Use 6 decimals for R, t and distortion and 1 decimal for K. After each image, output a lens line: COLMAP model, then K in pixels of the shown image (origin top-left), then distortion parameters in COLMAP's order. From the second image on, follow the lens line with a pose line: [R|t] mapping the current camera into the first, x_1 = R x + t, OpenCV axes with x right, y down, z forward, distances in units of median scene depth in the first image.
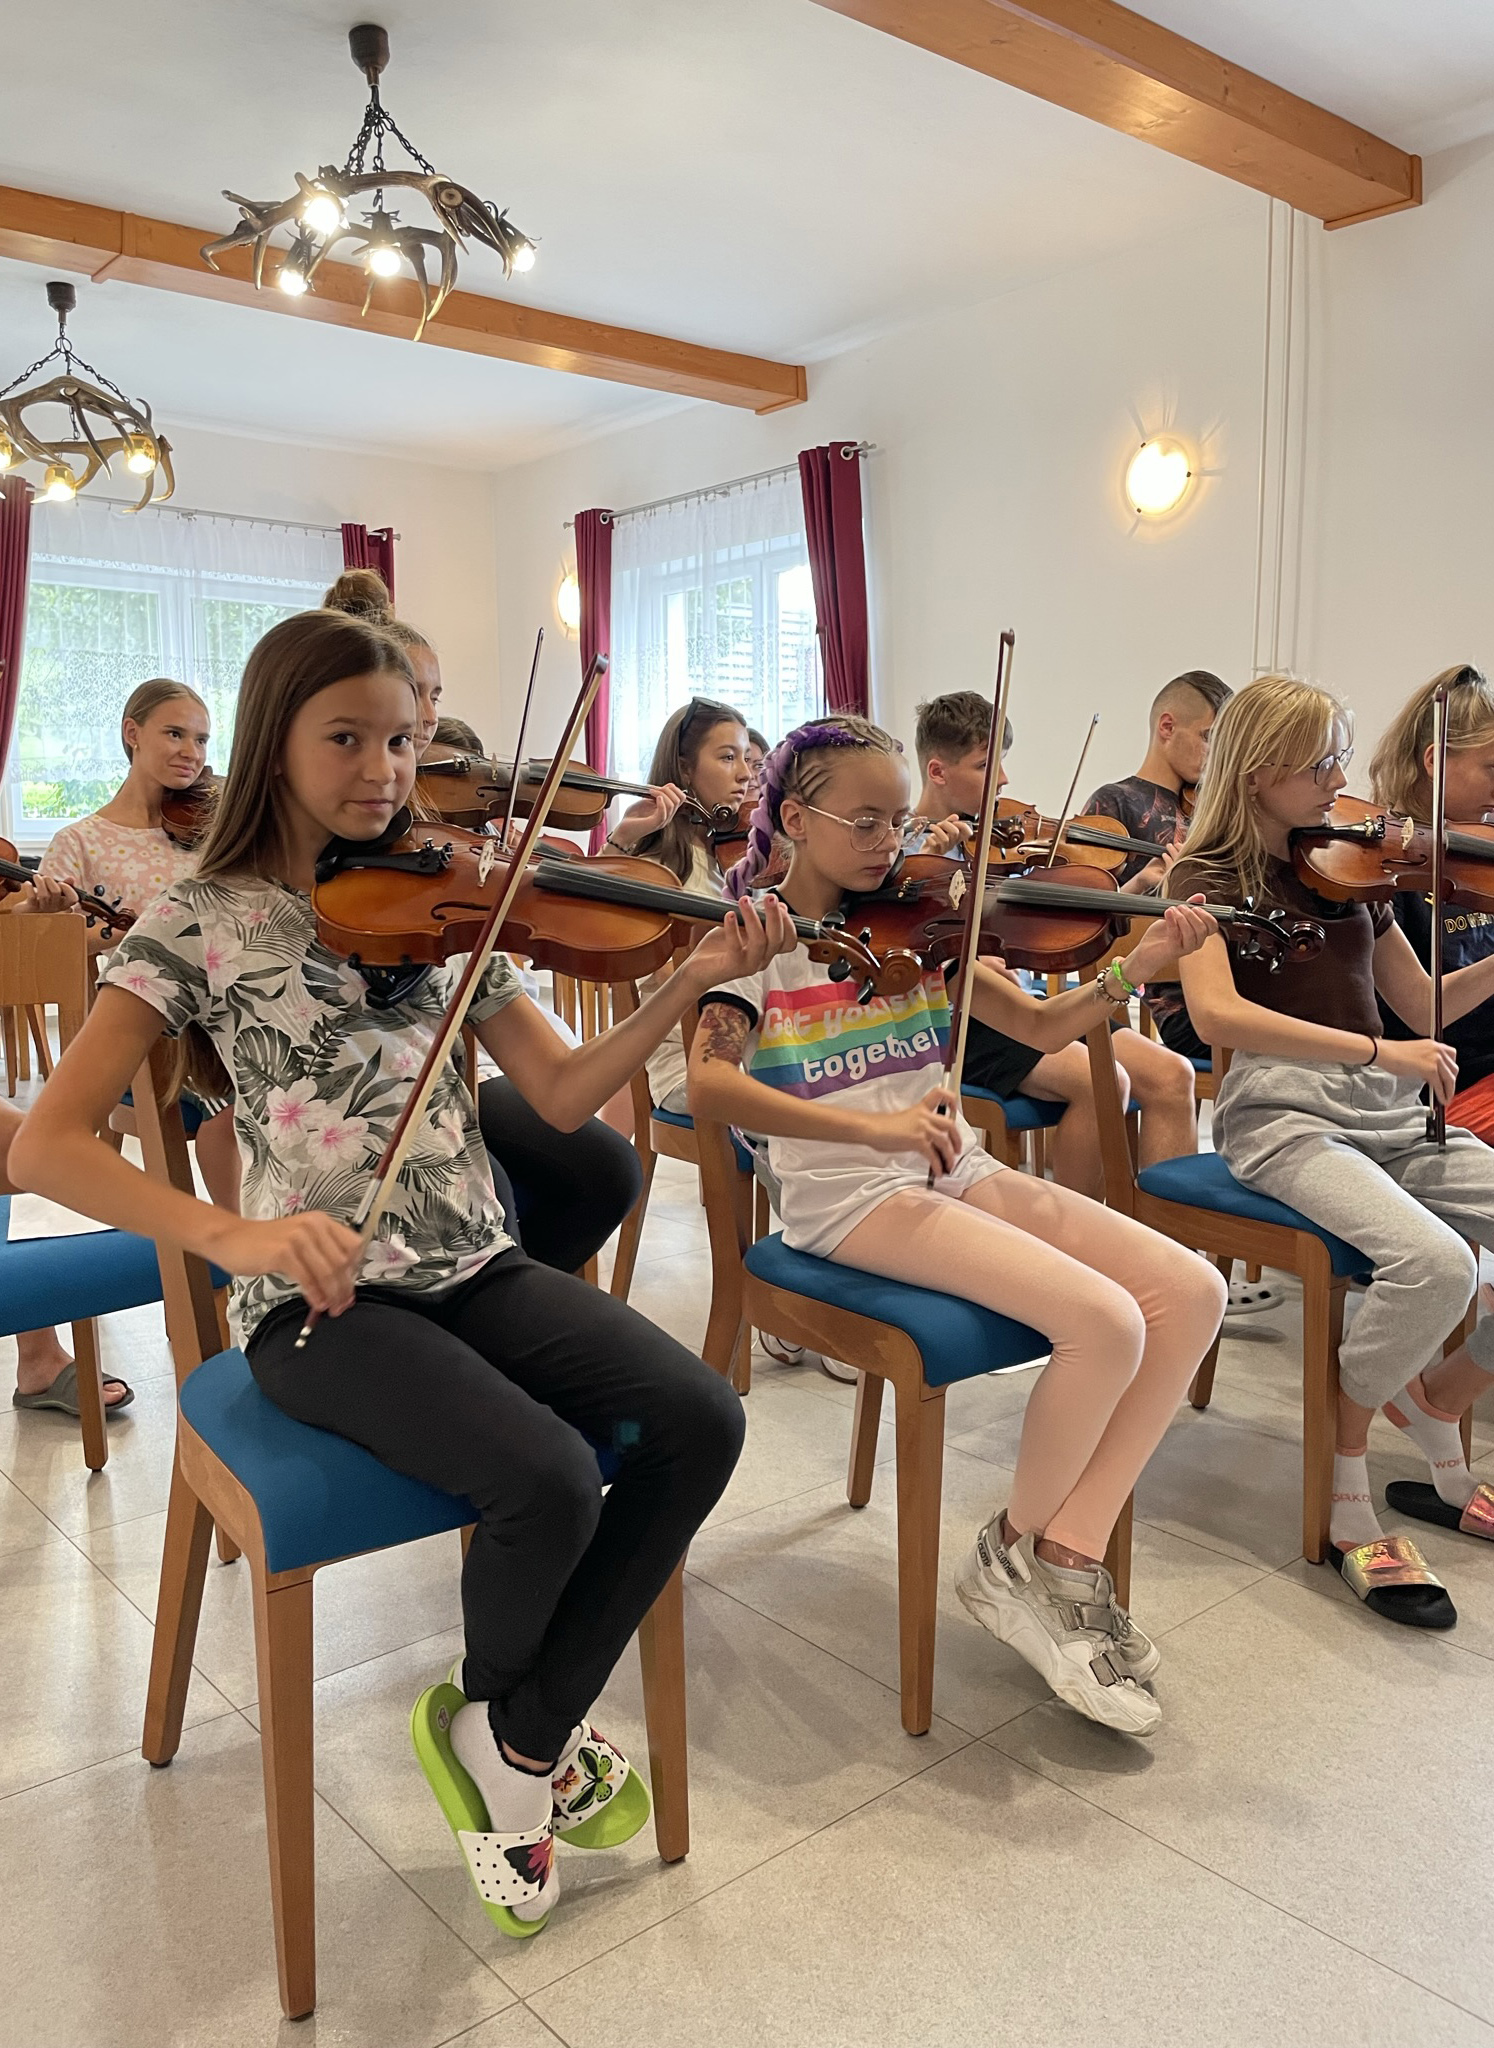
lens RADIAL K [[1569.4, 0, 729.6], [0, 1569.4, 1023.8], [0, 0, 1]] dist [0.012562, 0.001875]
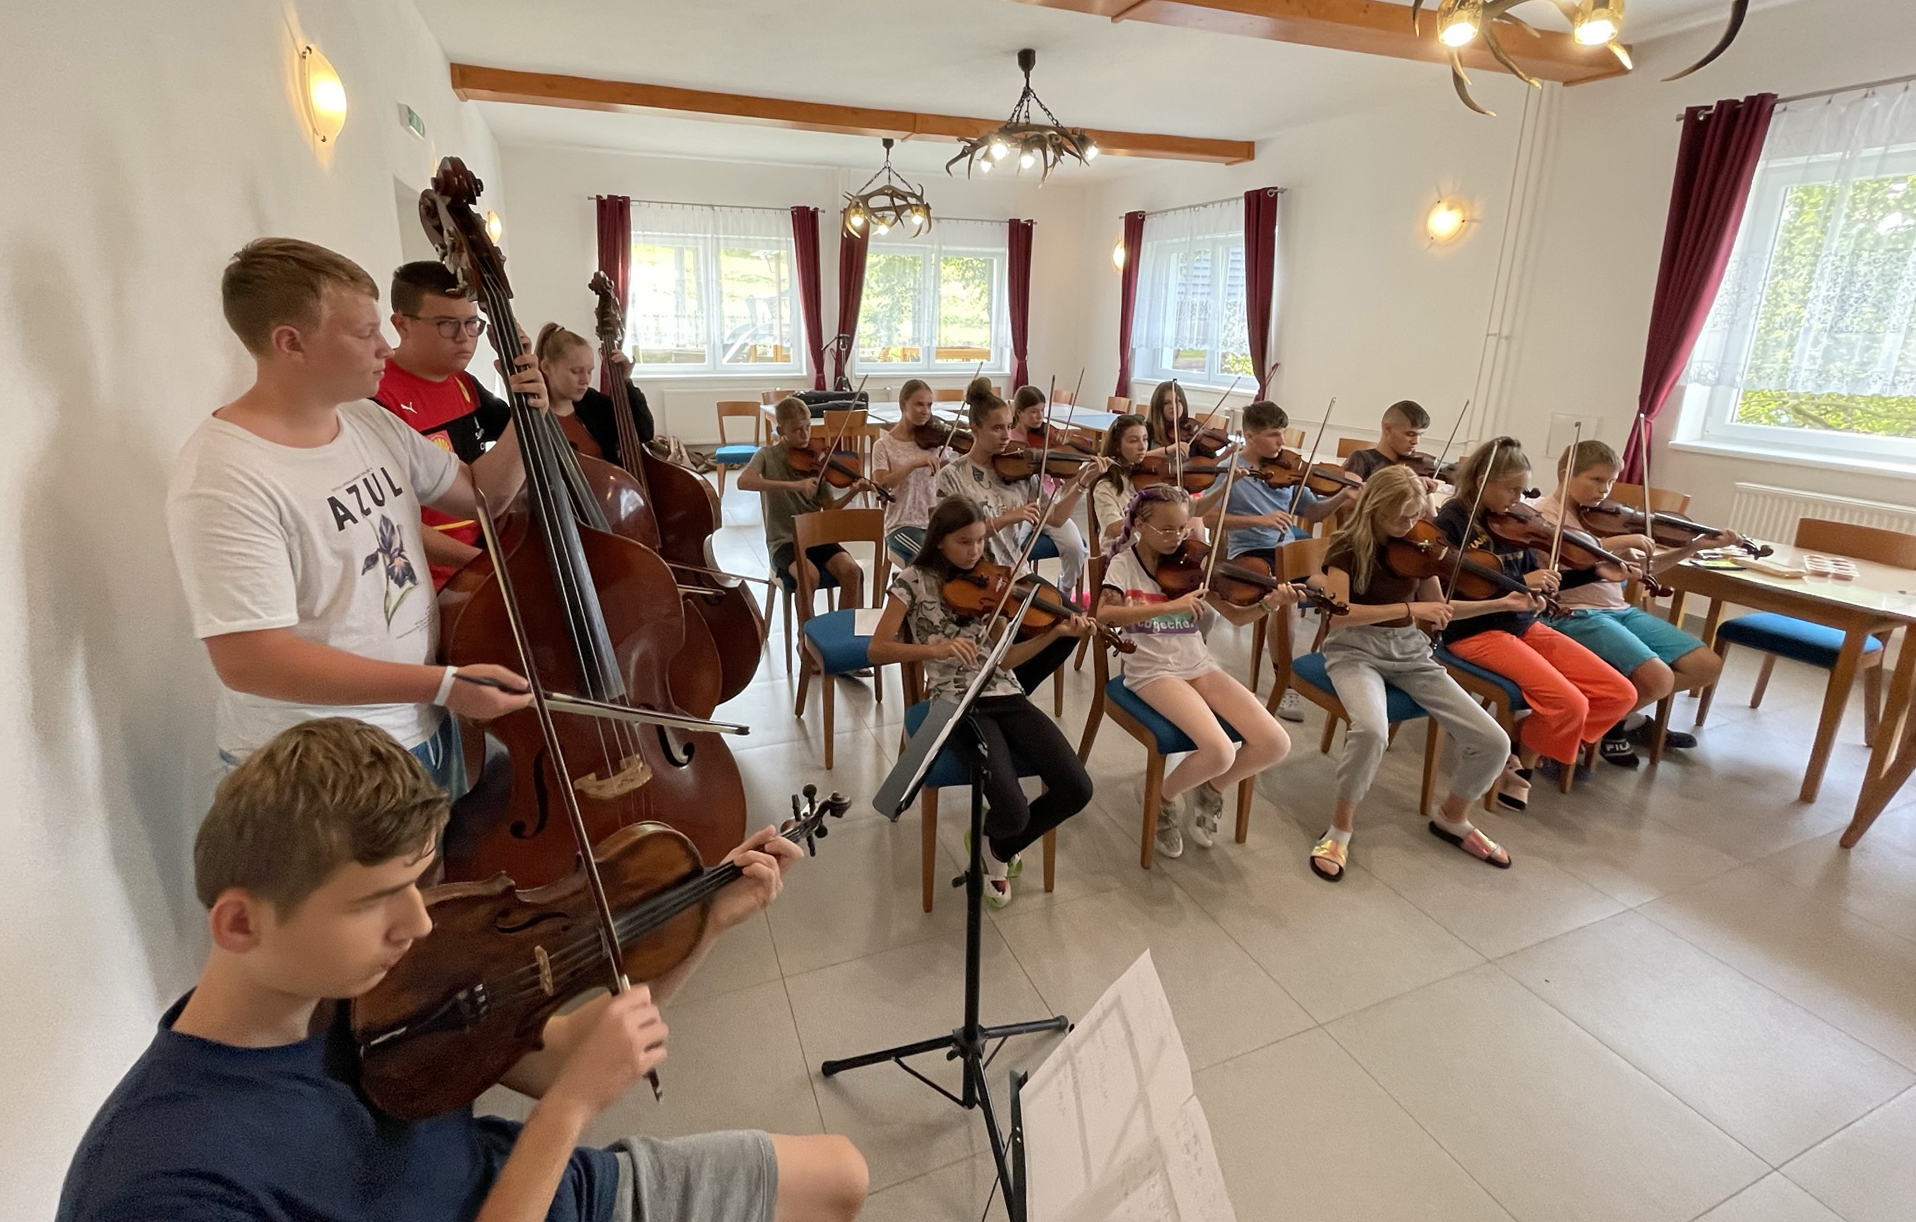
lens RADIAL K [[820.5, 0, 939.2], [0, 820.5, 541.8], [0, 0, 1]] dist [-0.000910, -0.000091]
pose [[0.947746, 0.109535, -0.299632, 0.132815], [-0.063810, 0.985317, 0.158364, -0.288855], [0.312579, -0.130970, 0.940819, -0.353449]]
